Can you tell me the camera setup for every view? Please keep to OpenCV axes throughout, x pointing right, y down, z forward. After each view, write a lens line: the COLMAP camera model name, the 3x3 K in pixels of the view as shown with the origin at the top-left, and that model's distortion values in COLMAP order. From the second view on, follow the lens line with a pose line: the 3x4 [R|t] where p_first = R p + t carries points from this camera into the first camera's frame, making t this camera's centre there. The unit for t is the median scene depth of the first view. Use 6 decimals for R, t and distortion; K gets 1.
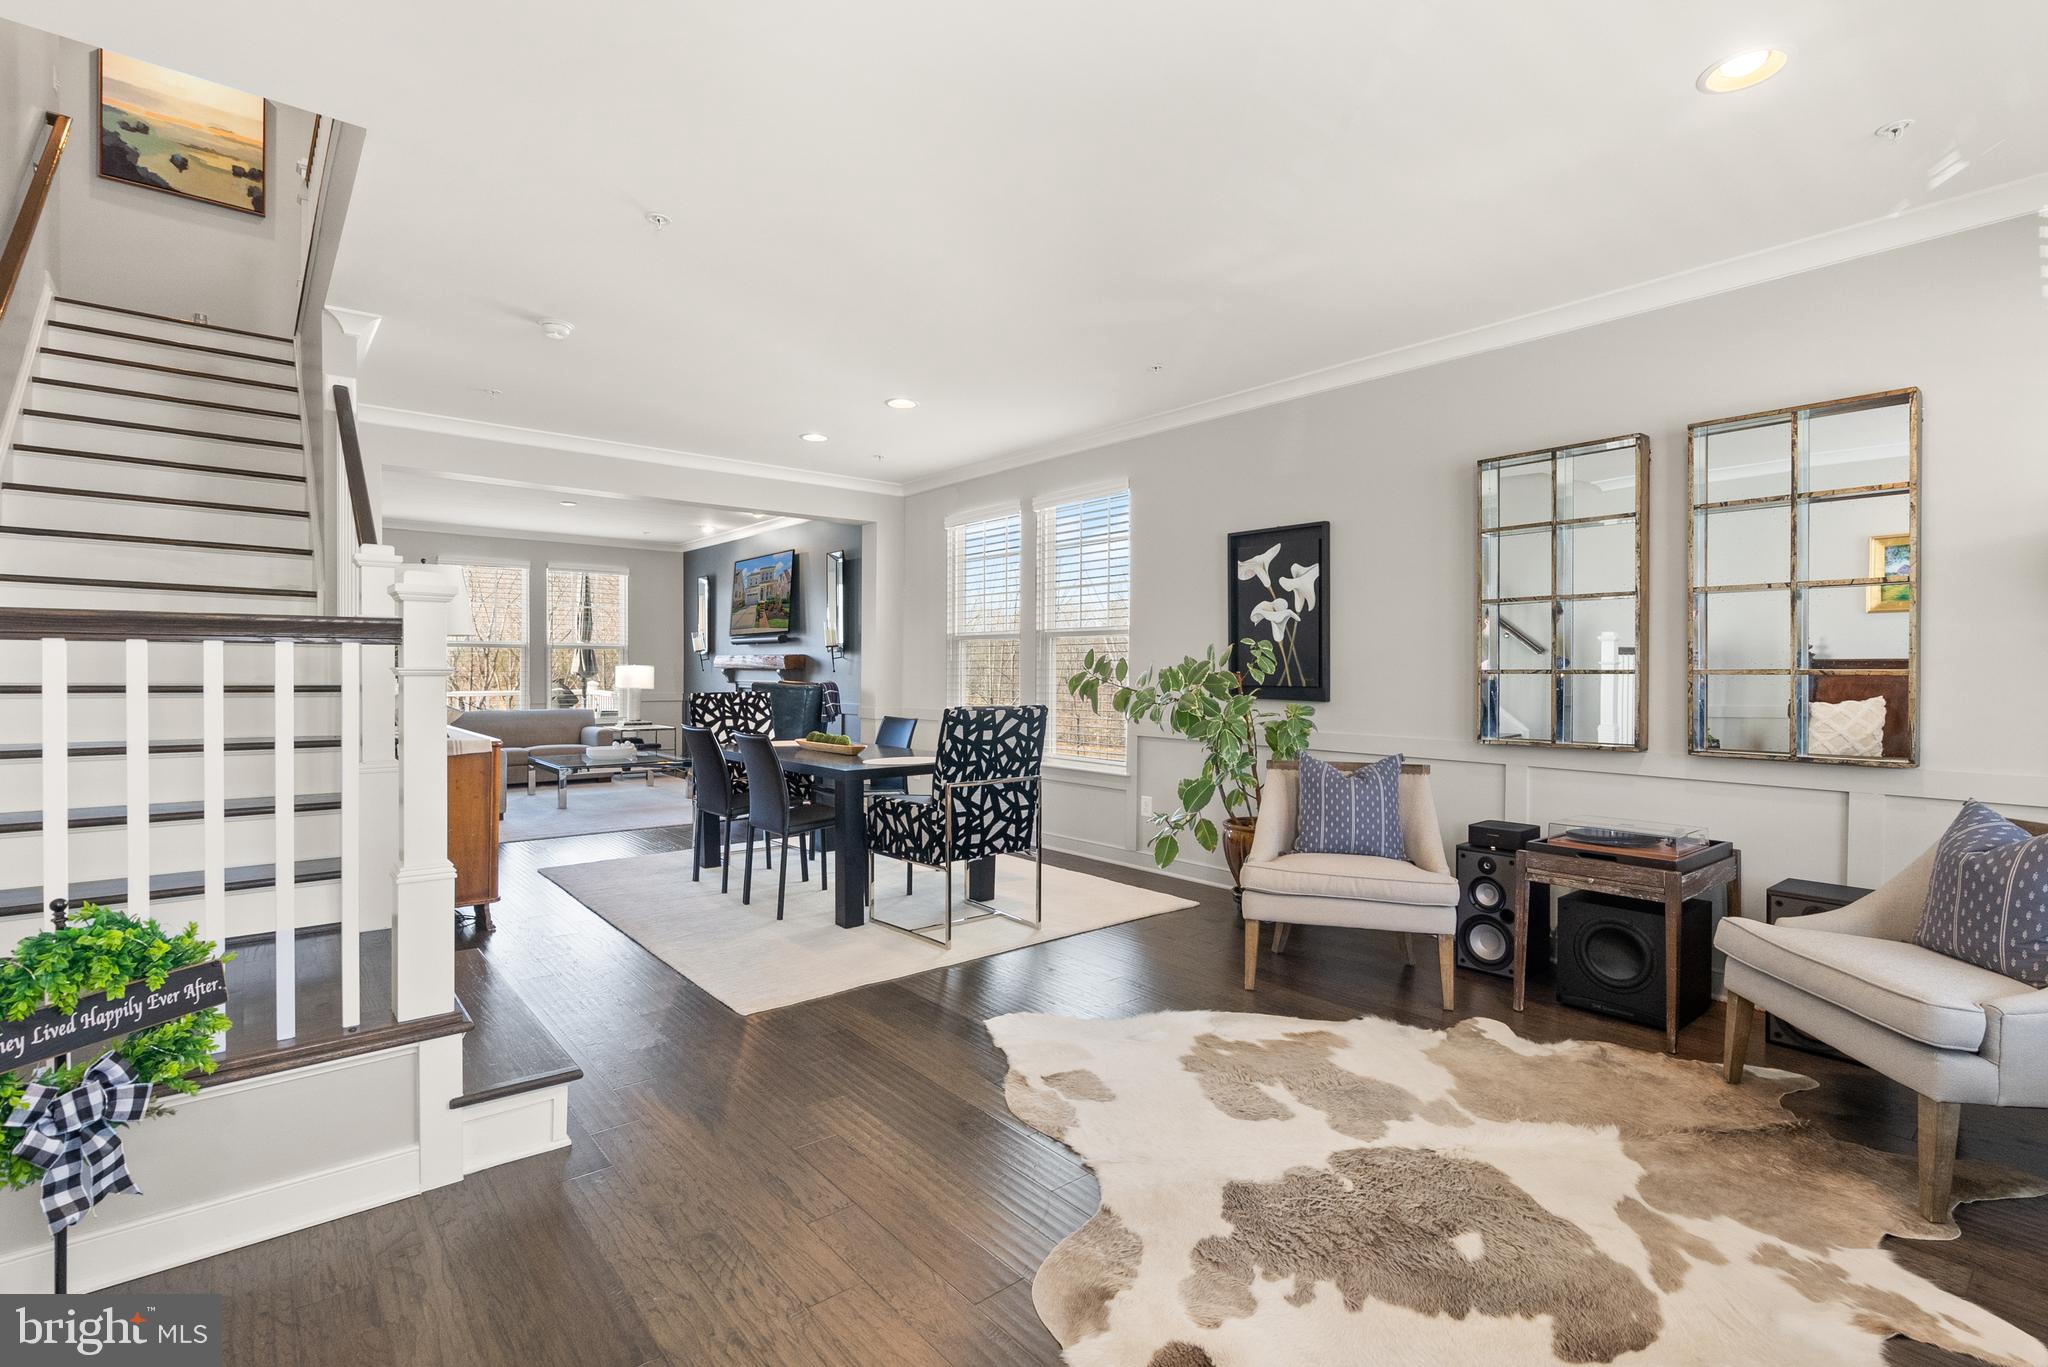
lens RADIAL K [[943.6, 0, 1038.9], [0, 943.6, 677.7], [0, 0, 1]] dist [-0.004781, -0.000605]
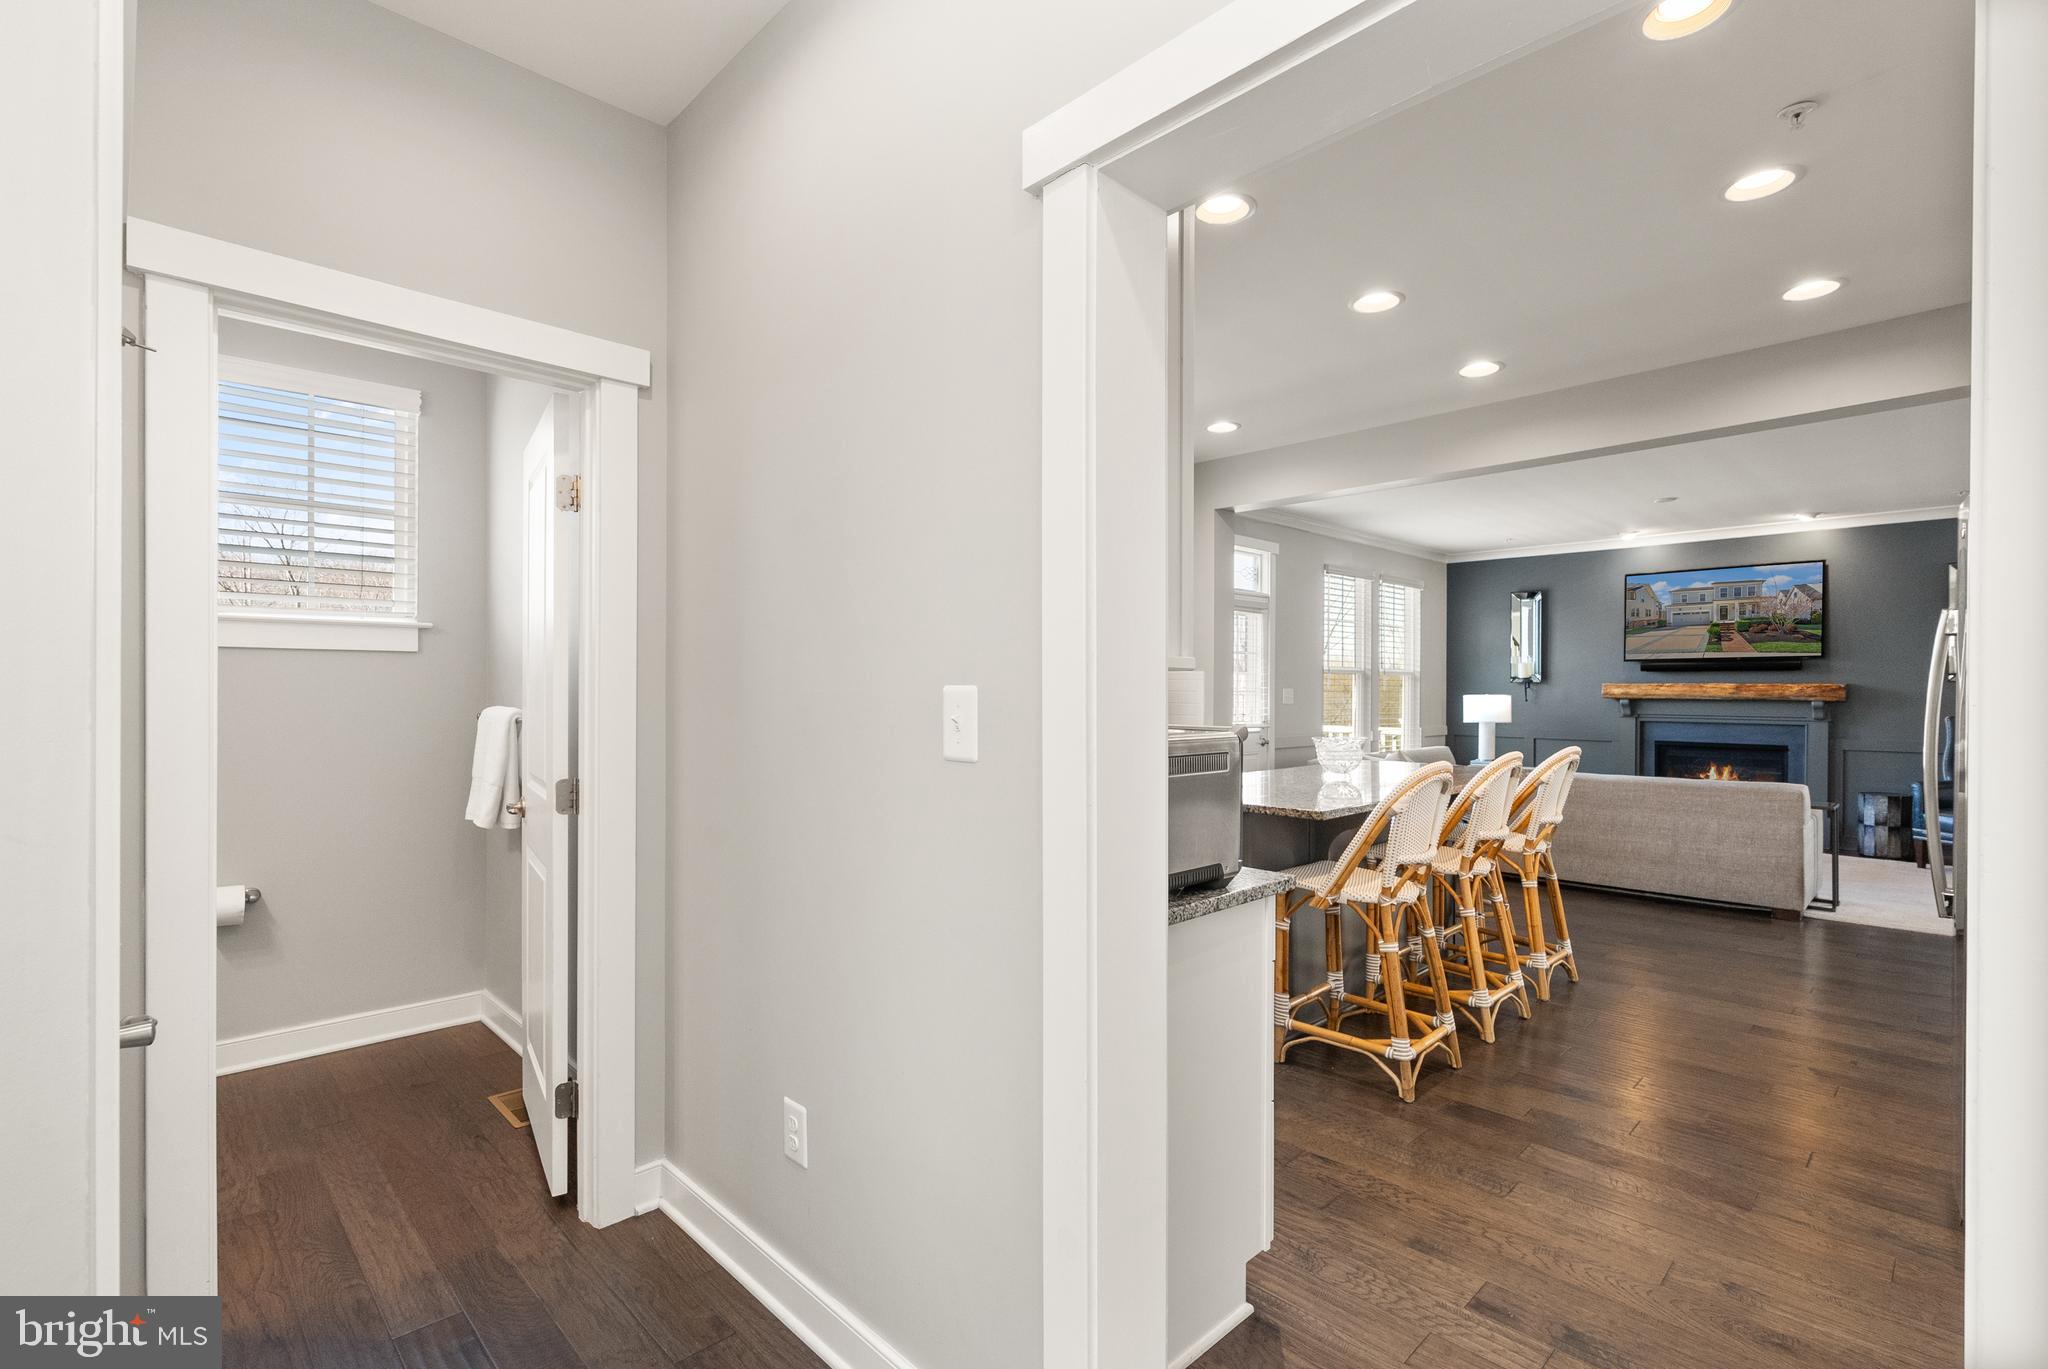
lens RADIAL K [[943.6, 0, 1013.6], [0, 943.6, 698.9], [0, 0, 1]] dist [-0.004781, -0.000605]
pose [[0.998054, 0.000186, 0.062355, -1.928787], [-0.000273, 0.999999, 0.001386, -0.023008], [-0.062355, -0.001400, 0.998053, 0.379706]]
